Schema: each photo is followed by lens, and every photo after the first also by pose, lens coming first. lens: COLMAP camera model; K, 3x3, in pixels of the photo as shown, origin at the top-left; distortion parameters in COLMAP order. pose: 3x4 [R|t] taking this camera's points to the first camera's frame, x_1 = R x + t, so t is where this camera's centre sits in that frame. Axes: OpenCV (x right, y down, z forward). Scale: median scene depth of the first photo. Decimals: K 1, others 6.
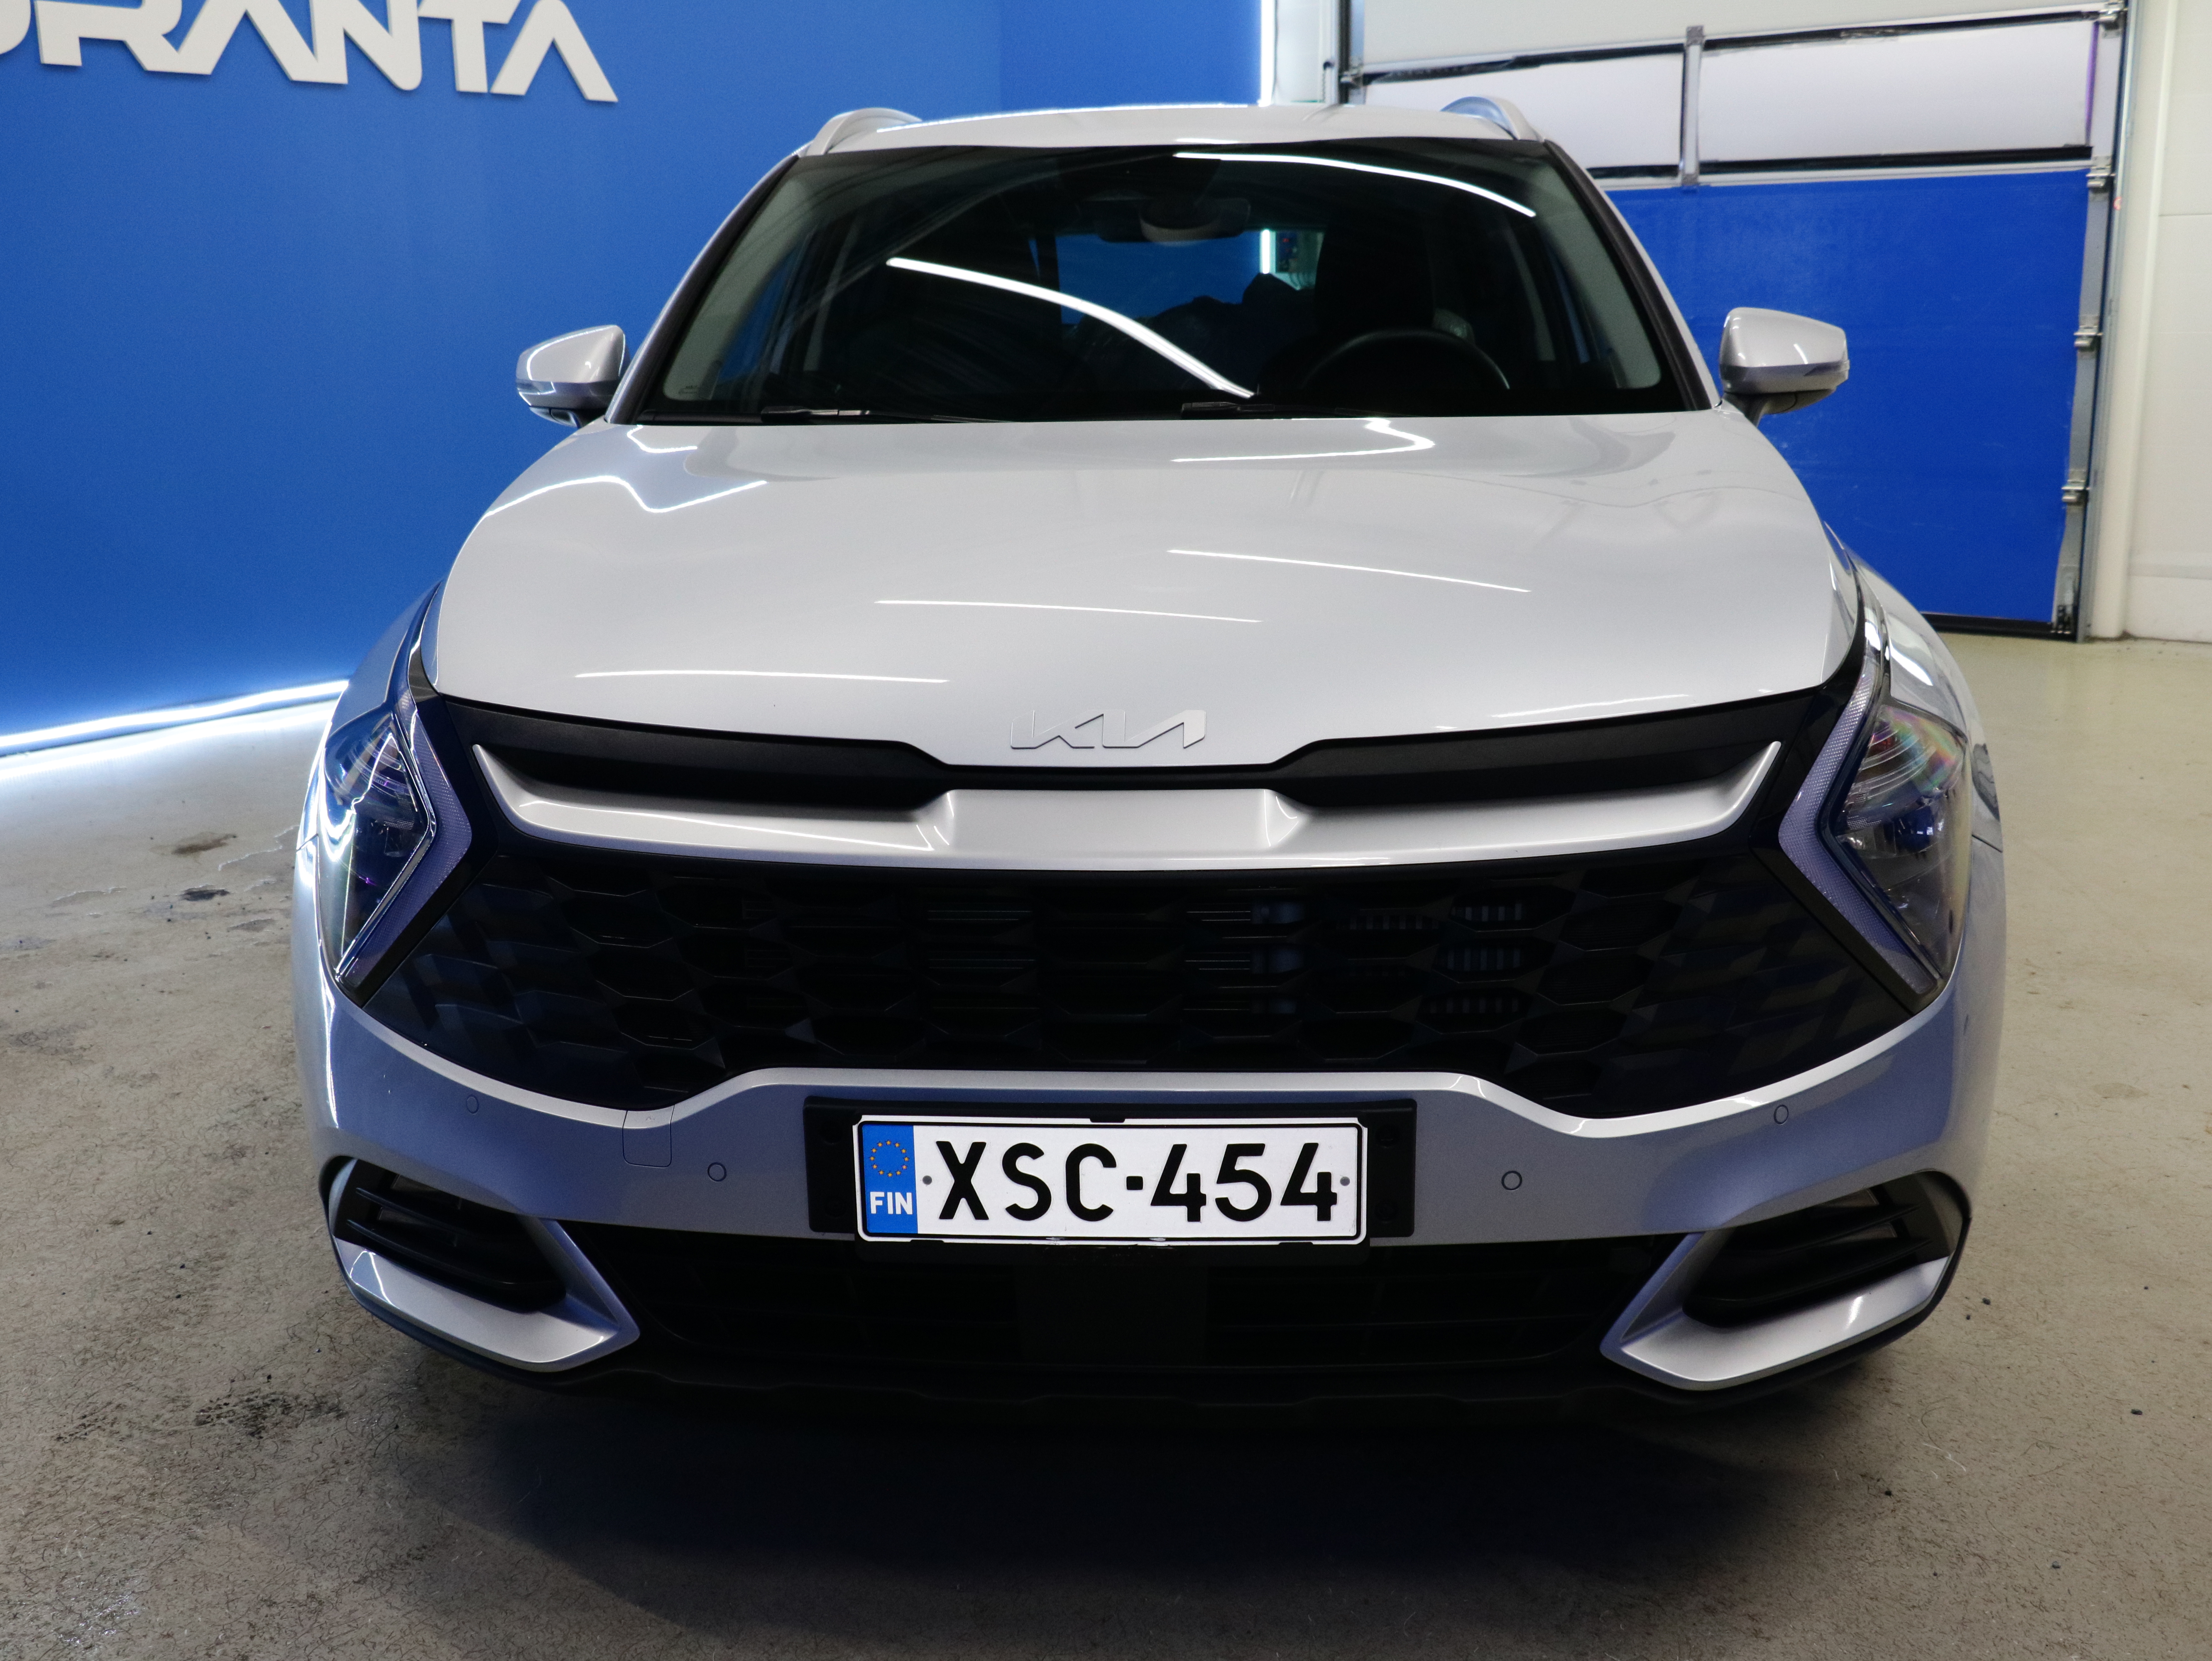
lens RADIAL K [[2127.6, 0, 1106.0], [0, 2127.6, 830.5], [0, 0, 1]] dist [-0.011373, 0.012399]
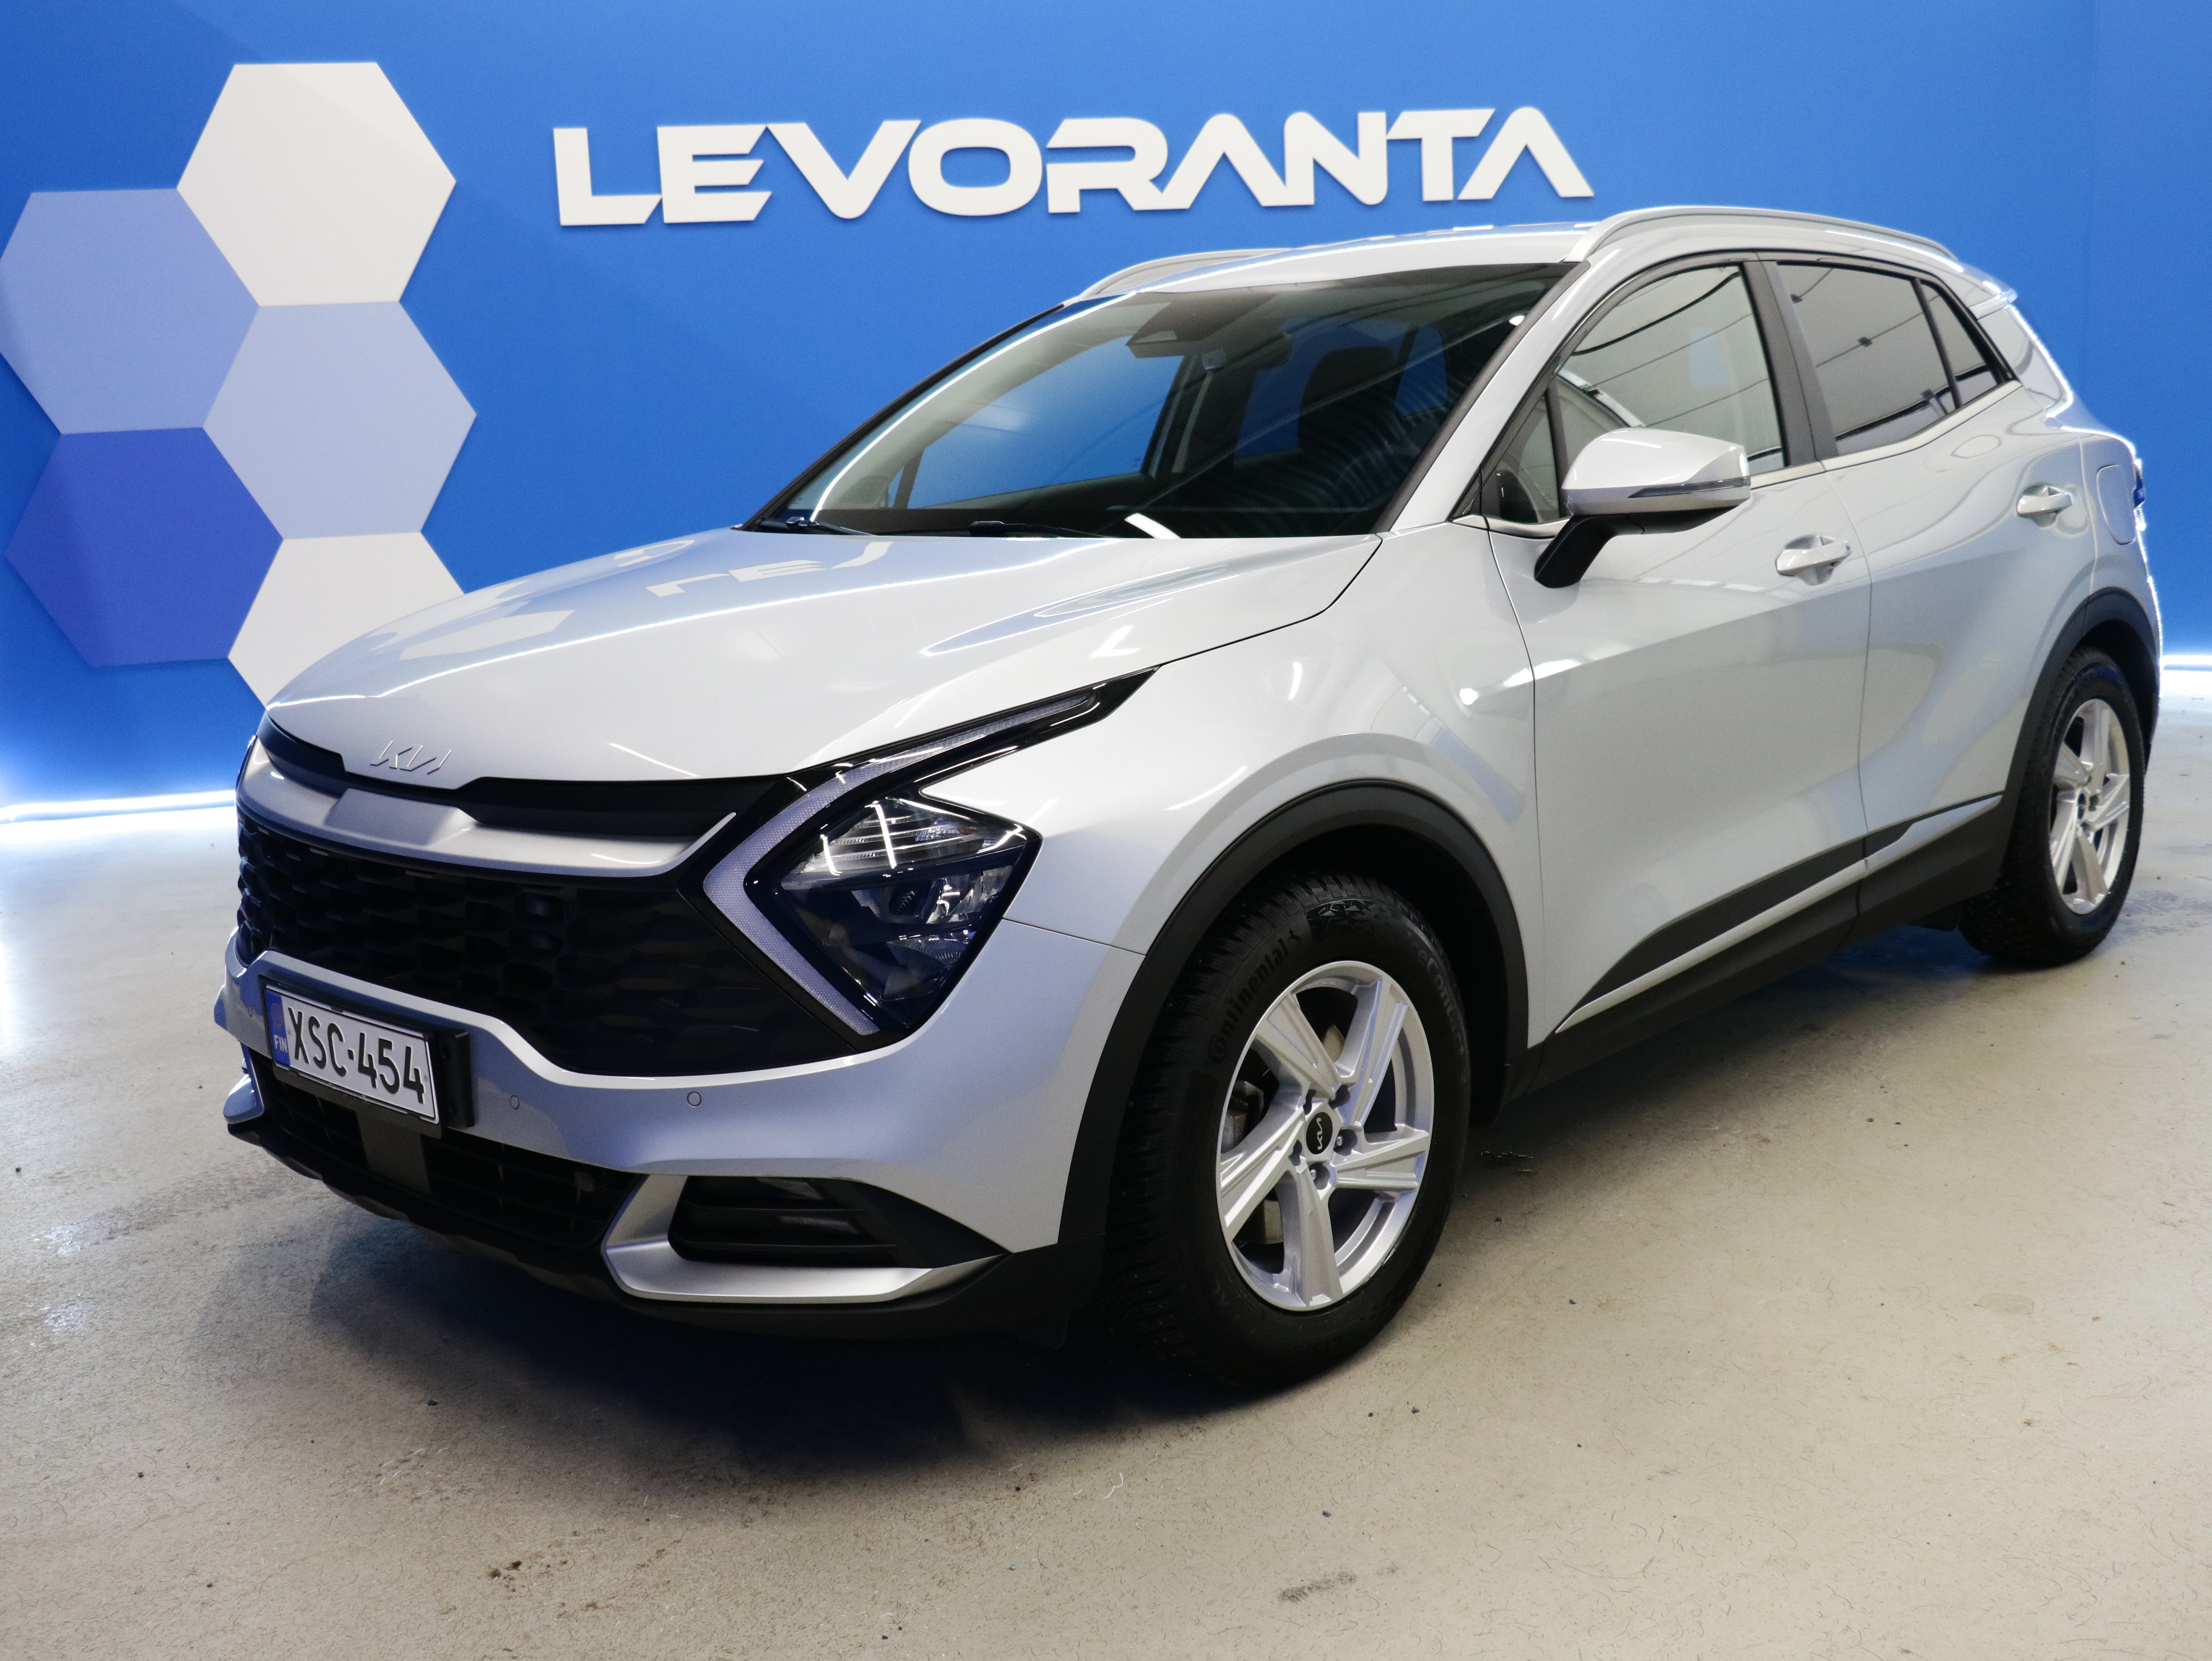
lens RADIAL K [[2127.6, 0, 1106.0], [0, 2127.6, 830.5], [0, 0, 1]] dist [-0.011373, 0.012399]
pose [[0.787187, 0.109238, -0.606963, 0.335738], [-0.122709, 0.992252, 0.019436, -0.022115], [0.604384, 0.059180, 0.794492, 0.028801]]
